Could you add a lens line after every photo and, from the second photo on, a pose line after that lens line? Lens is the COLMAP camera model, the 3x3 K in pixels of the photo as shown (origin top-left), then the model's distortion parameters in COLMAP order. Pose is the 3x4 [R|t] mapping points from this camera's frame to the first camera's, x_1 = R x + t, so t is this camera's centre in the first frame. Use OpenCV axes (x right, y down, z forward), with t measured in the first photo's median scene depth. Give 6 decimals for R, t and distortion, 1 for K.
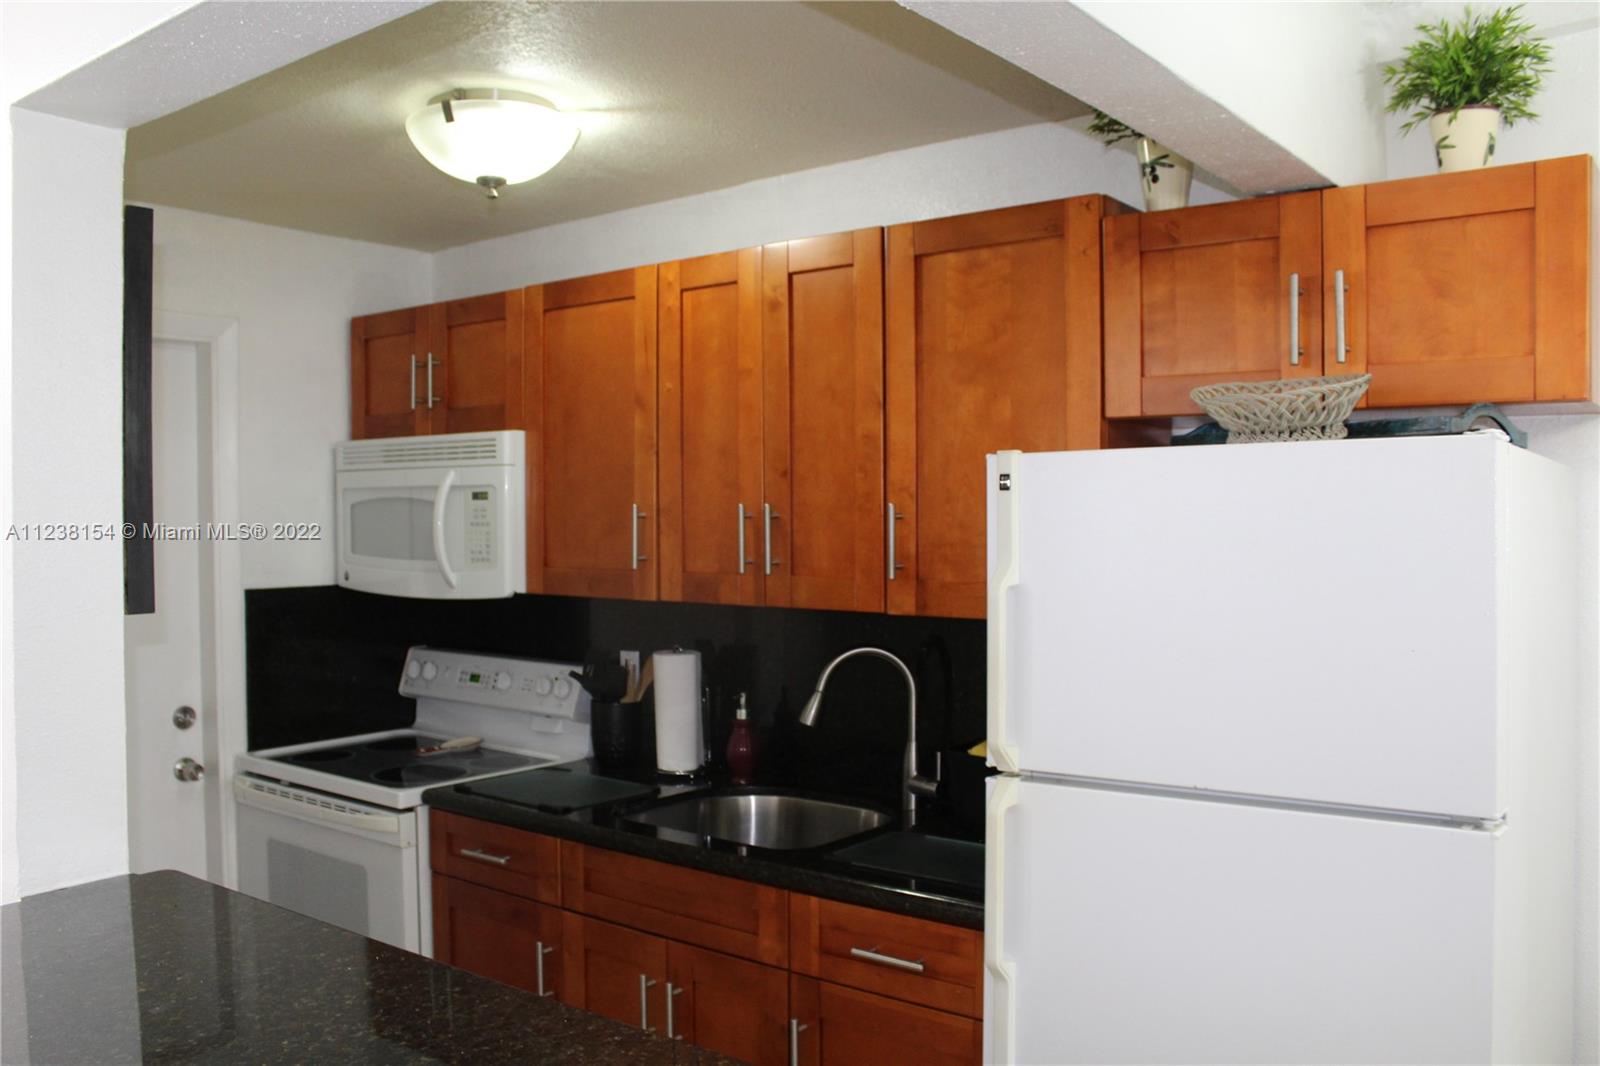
lens RADIAL K [[1340.6, 0, 796.0], [0, 1340.6, 538.3], [0, 0, 1]] dist [-0.161055, 0.166833]
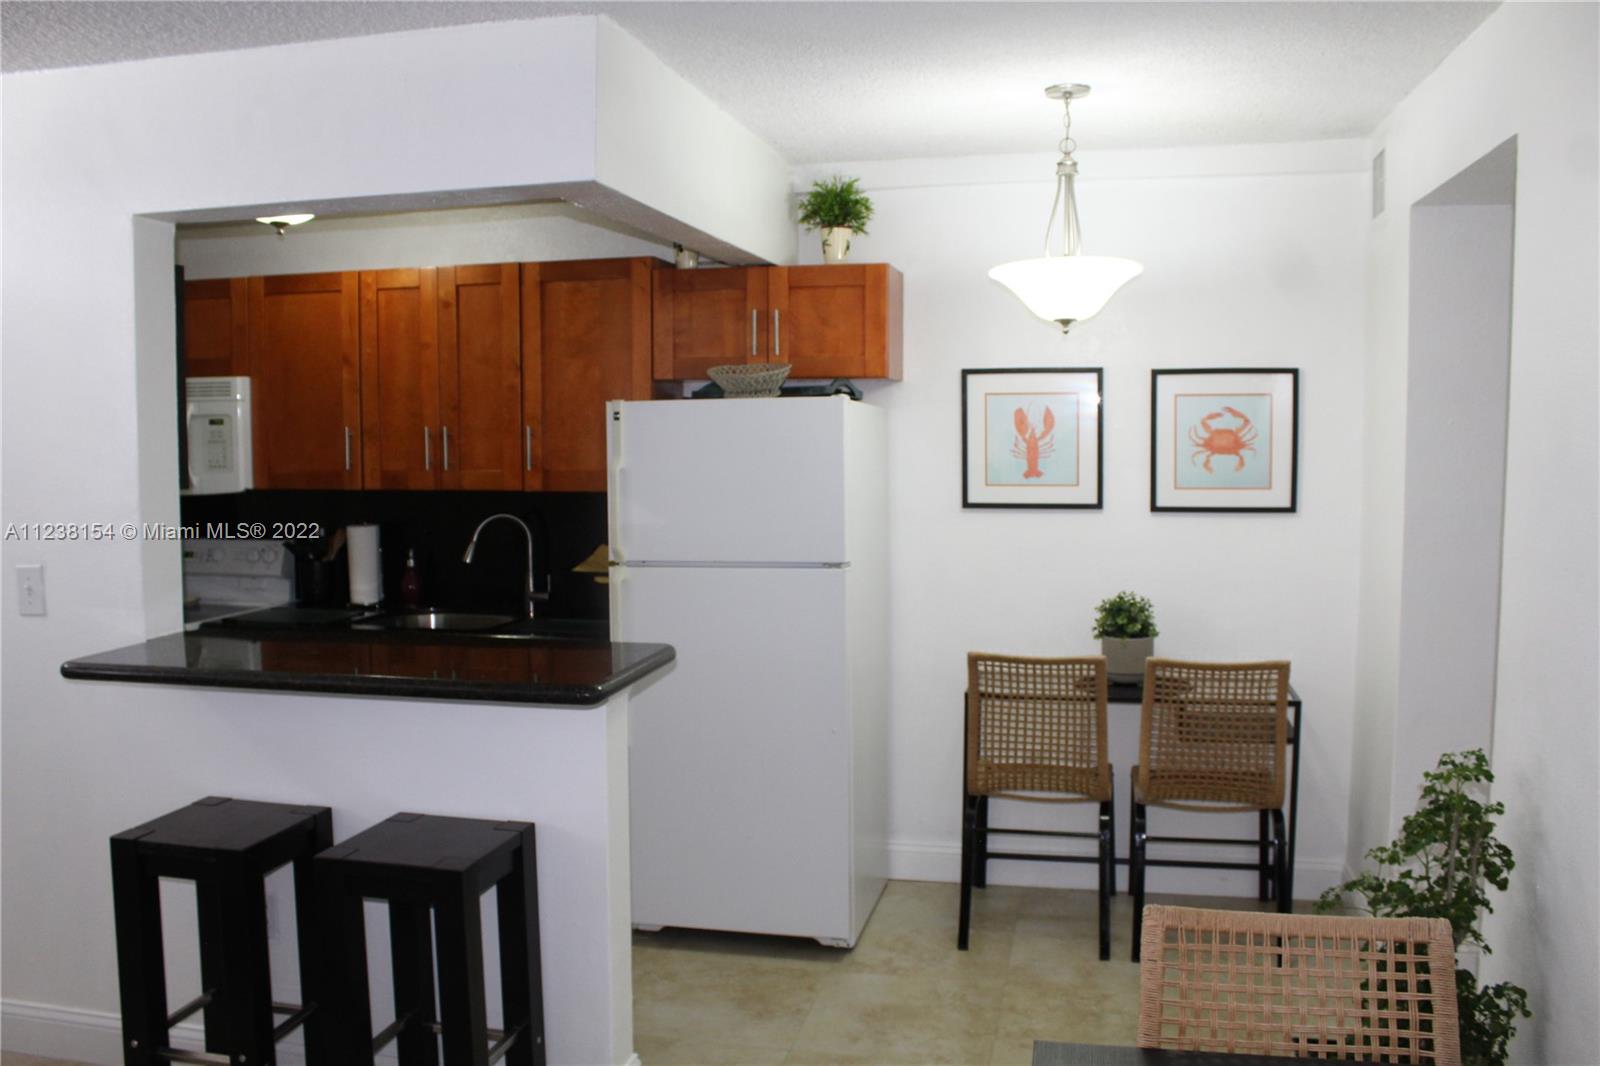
lens RADIAL K [[1340.6, 0, 796.0], [0, 1340.6, 538.3], [0, 0, 1]] dist [-0.161055, 0.166833]
pose [[0.910888, -0.035196, 0.411150, -0.316684], [0.009230, 0.997844, 0.064972, 0.009538], [-0.412550, -0.055387, 0.909250, -0.689796]]
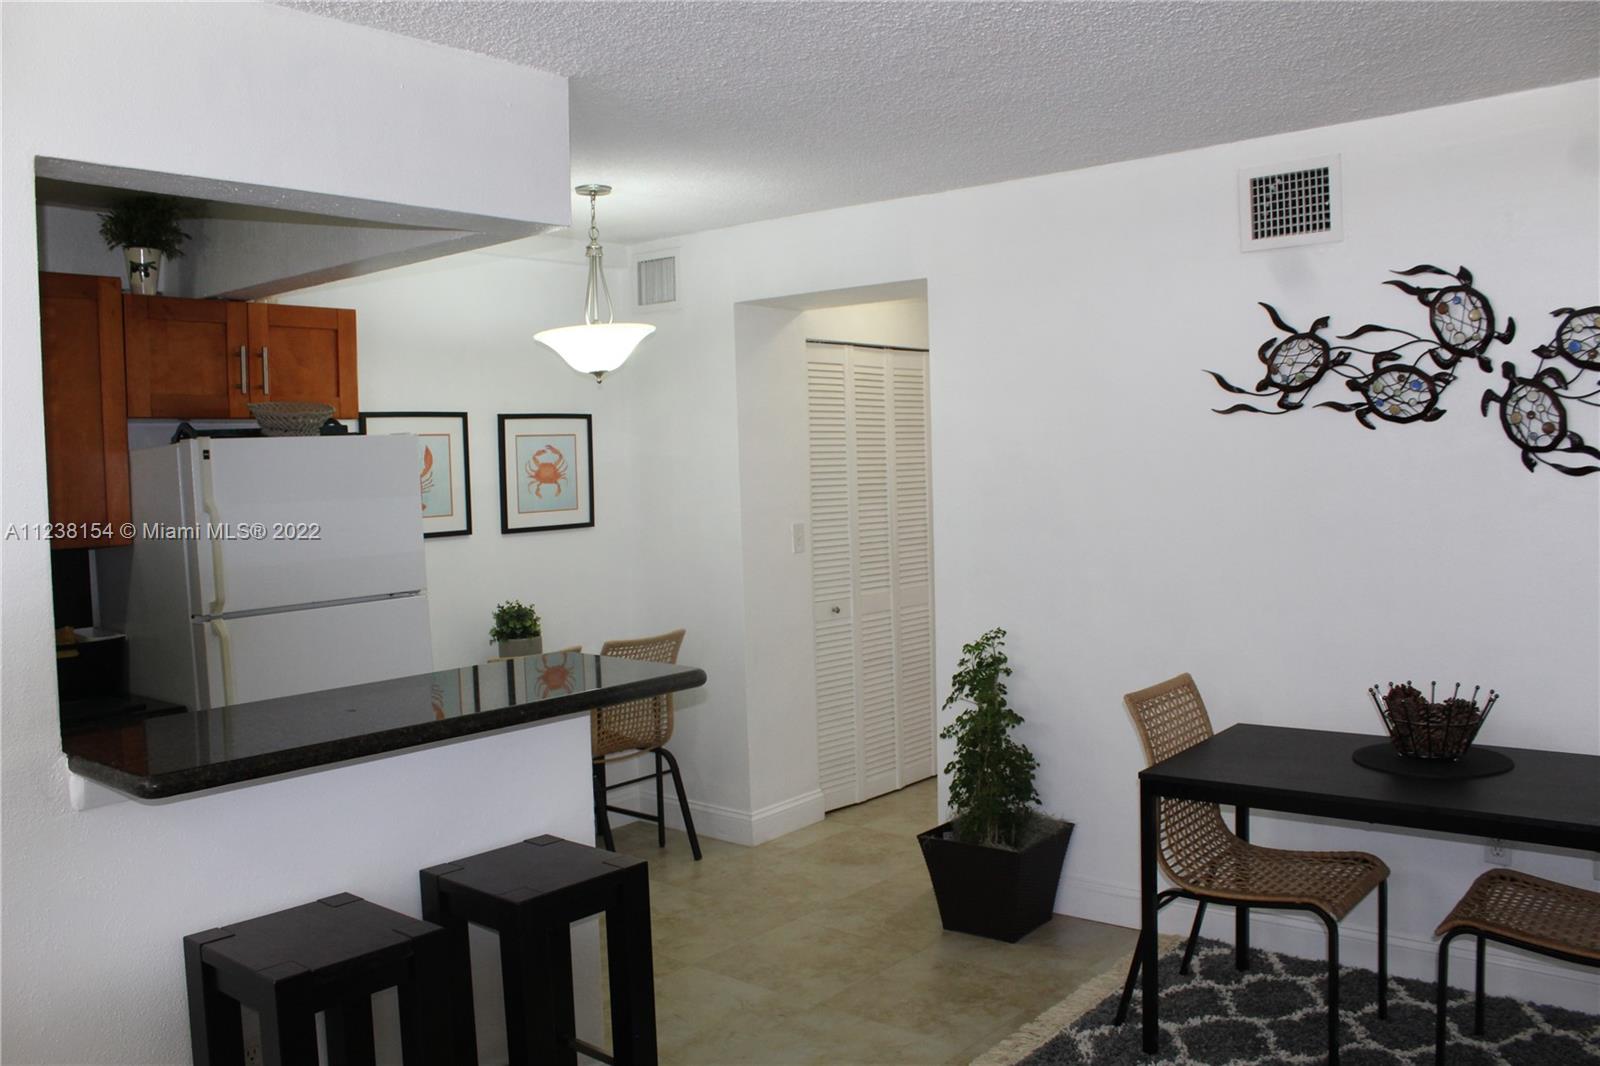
lens RADIAL K [[1340.6, 0, 796.0], [0, 1340.6, 538.3], [0, 0, 1]] dist [-0.161055, 0.166833]
pose [[0.050071, -0.053771, 0.997297, -1.177747], [0.048884, 0.997485, 0.051327, 0.014769], [-0.997549, 0.046182, 0.052573, 0.090244]]
